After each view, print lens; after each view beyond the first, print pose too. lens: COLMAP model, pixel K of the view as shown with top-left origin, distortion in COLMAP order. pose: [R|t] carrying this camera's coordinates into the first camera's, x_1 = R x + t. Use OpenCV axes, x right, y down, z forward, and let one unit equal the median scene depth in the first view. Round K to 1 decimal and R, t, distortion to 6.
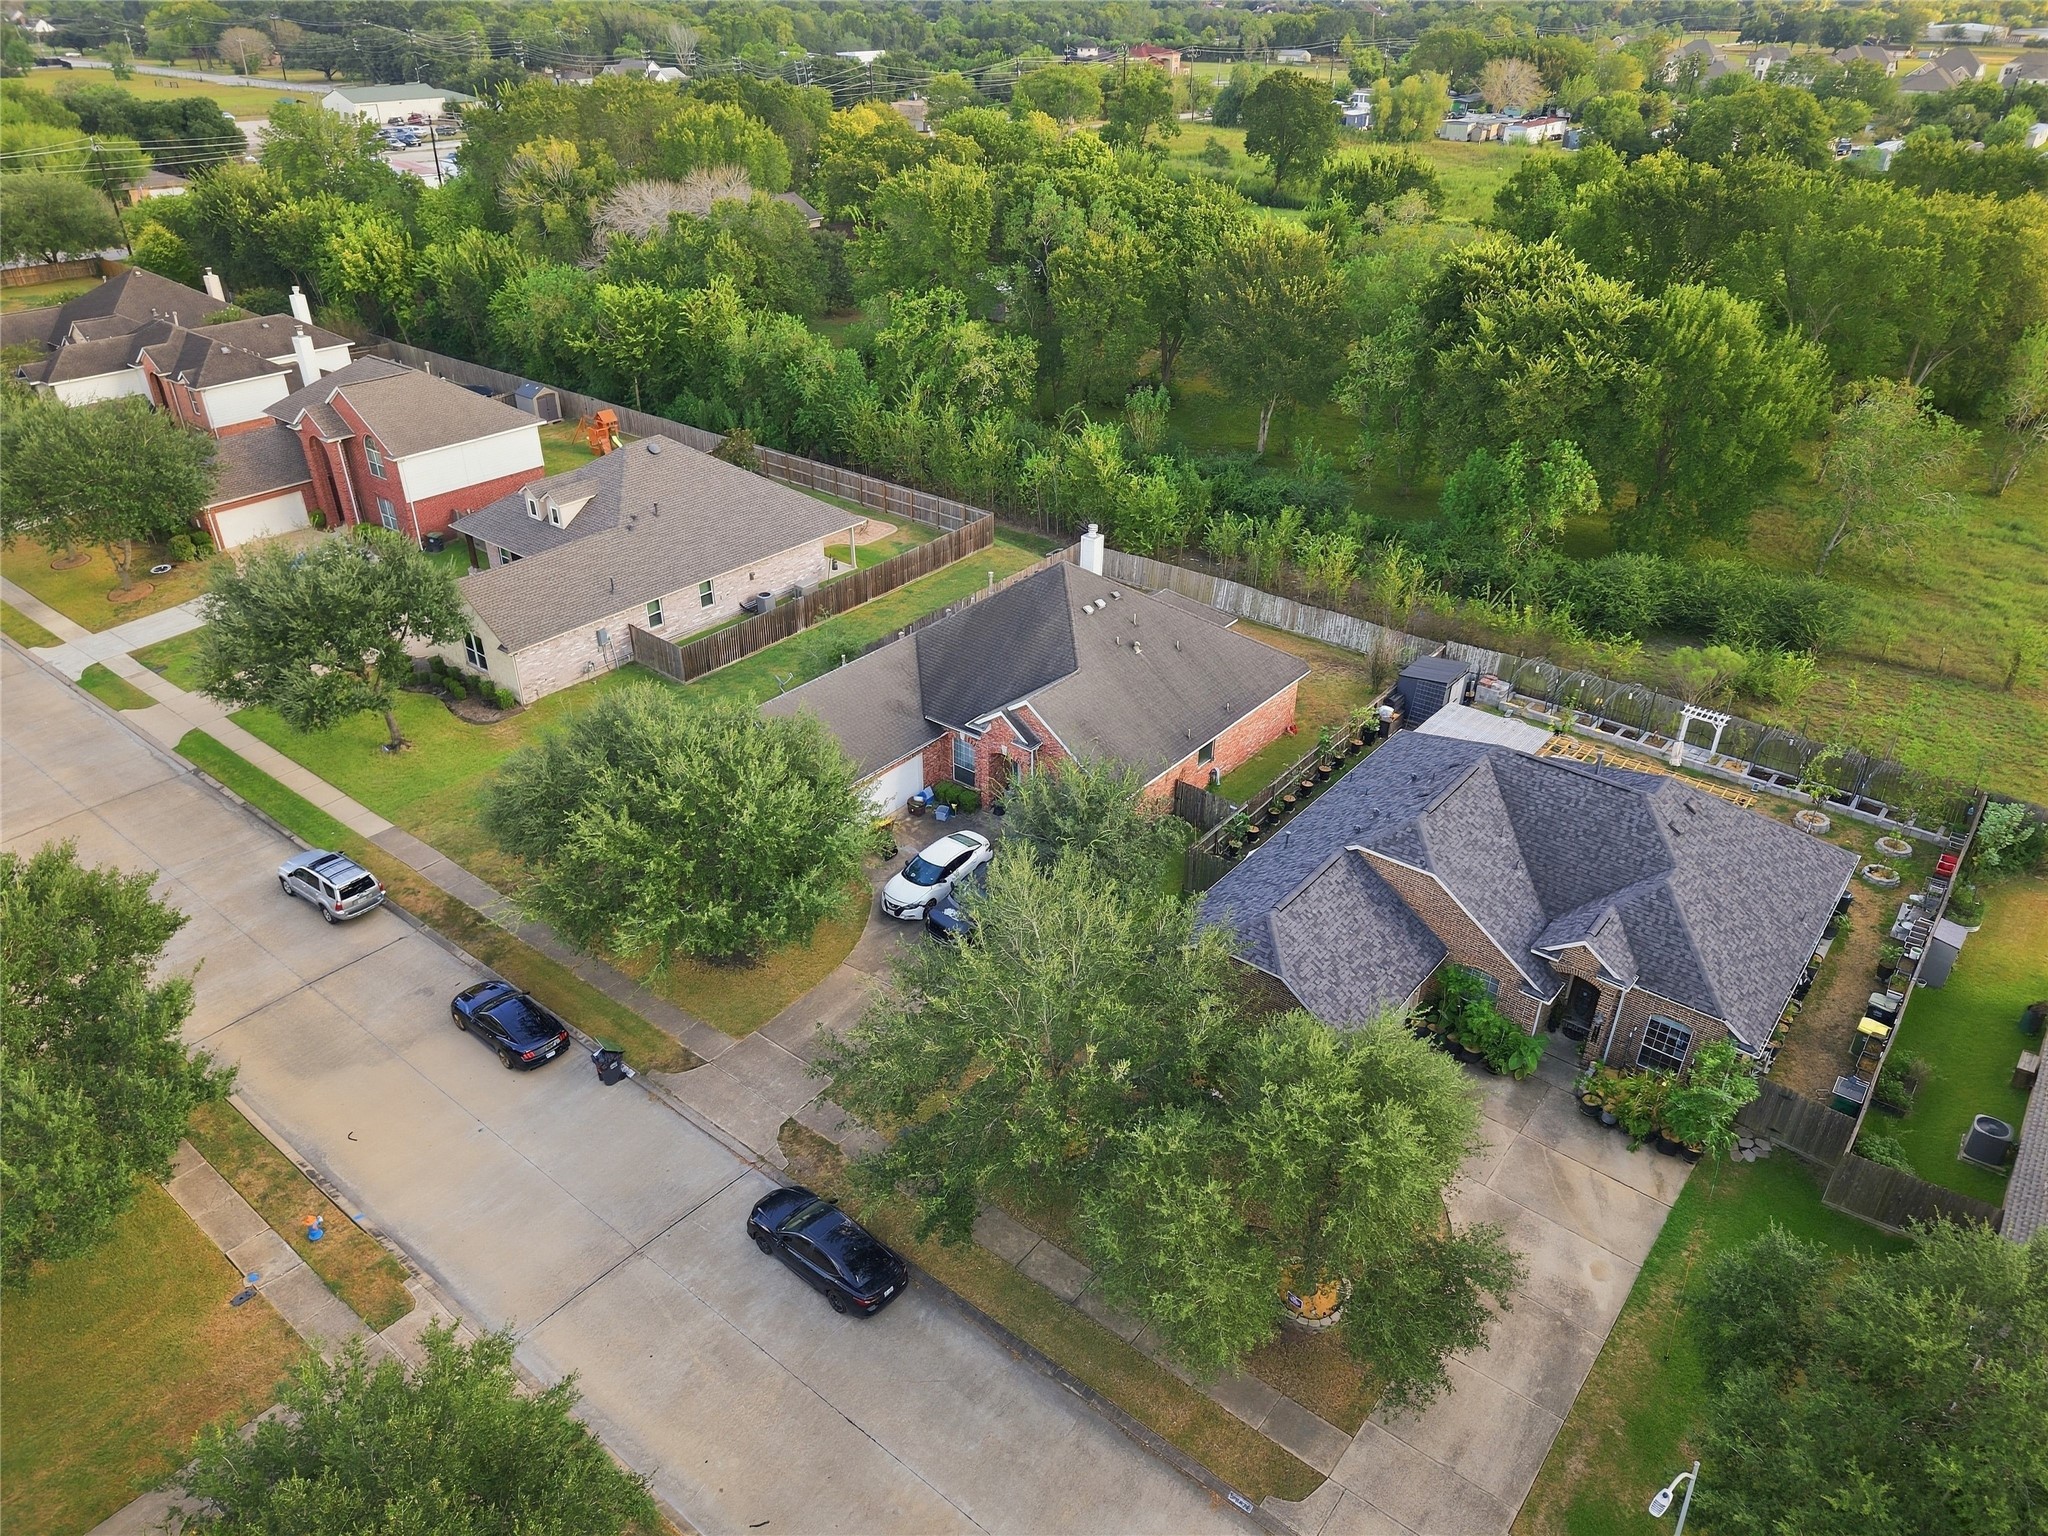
lens RADIAL K [[1383.0, 0, 1024.0], [0, 1383.0, 768.0], [0, 0, 1]] dist [0.006451, -0.004300]
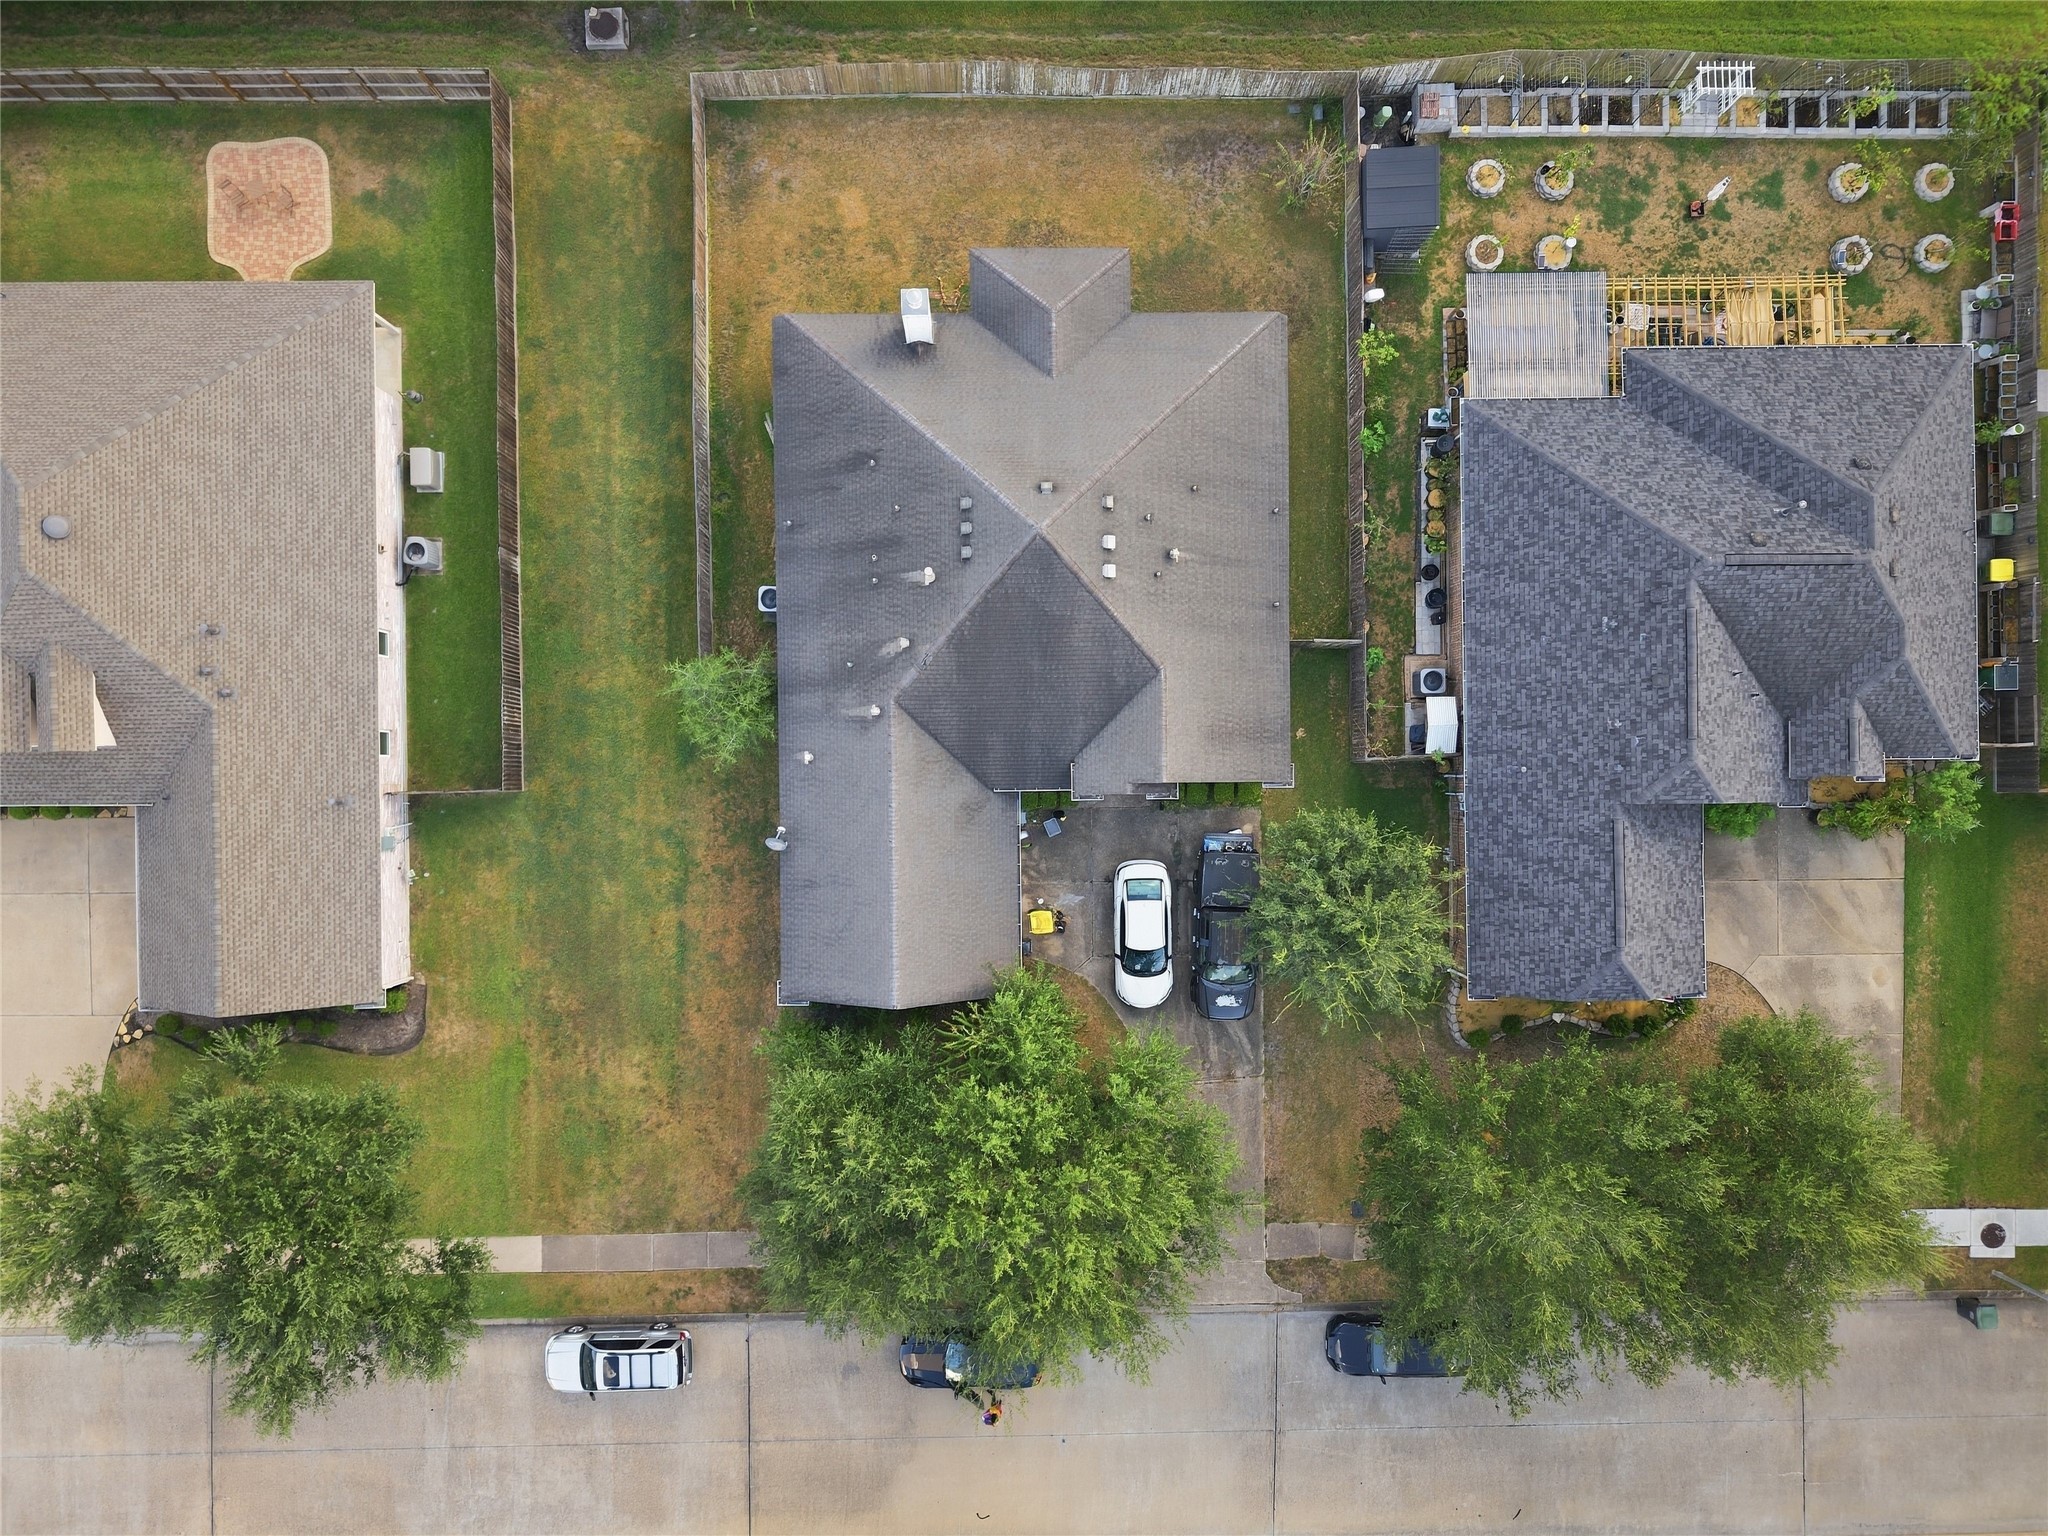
lens RADIAL K [[1374.5, 0, 1024.0], [0, 1374.5, 768.0], [0, 0, 1]] dist [0.000538, -0.000105]
pose [[0.771855, -0.635711, 0.010569, -0.056022], [0.307228, 0.387475, 0.869180, -0.675171], [-0.556642, -0.667634, 0.494382, 0.594460]]
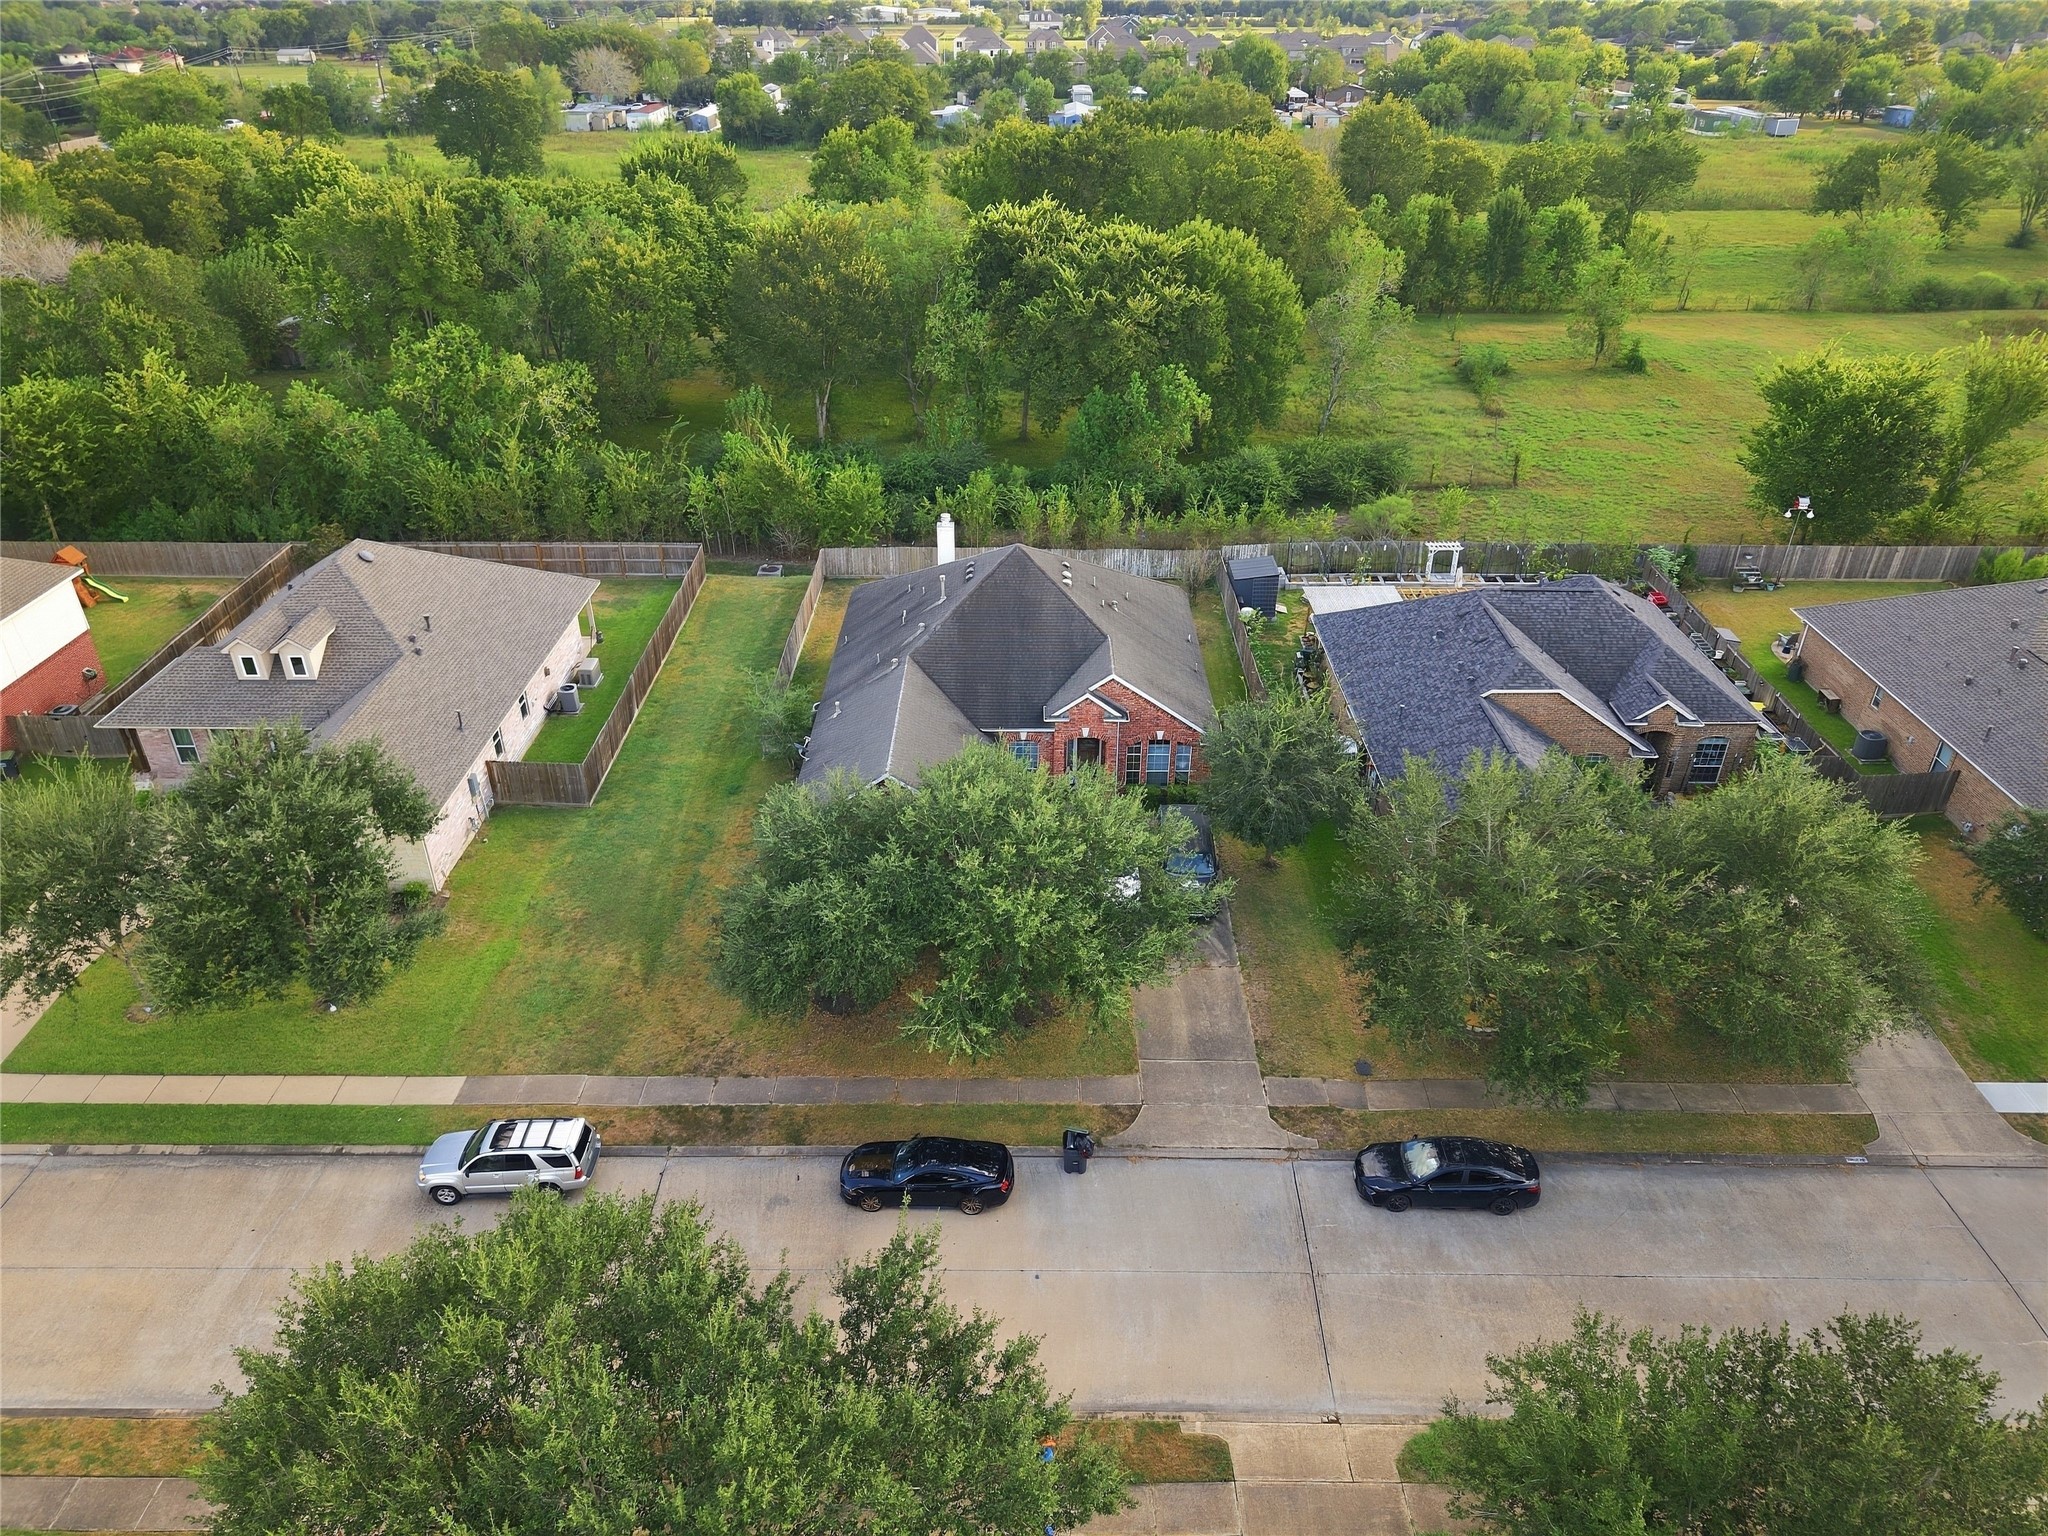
lens RADIAL K [[1383.0, 0, 1024.0], [0, 1383.0, 768.0], [0, 0, 1]] dist [0.006451, -0.004300]
pose [[0.782398, -0.318135, 0.535391, -0.548150], [0.315492, 0.943676, 0.099696, -0.094465], [-0.536953, 0.090909, 0.838700, 0.172794]]
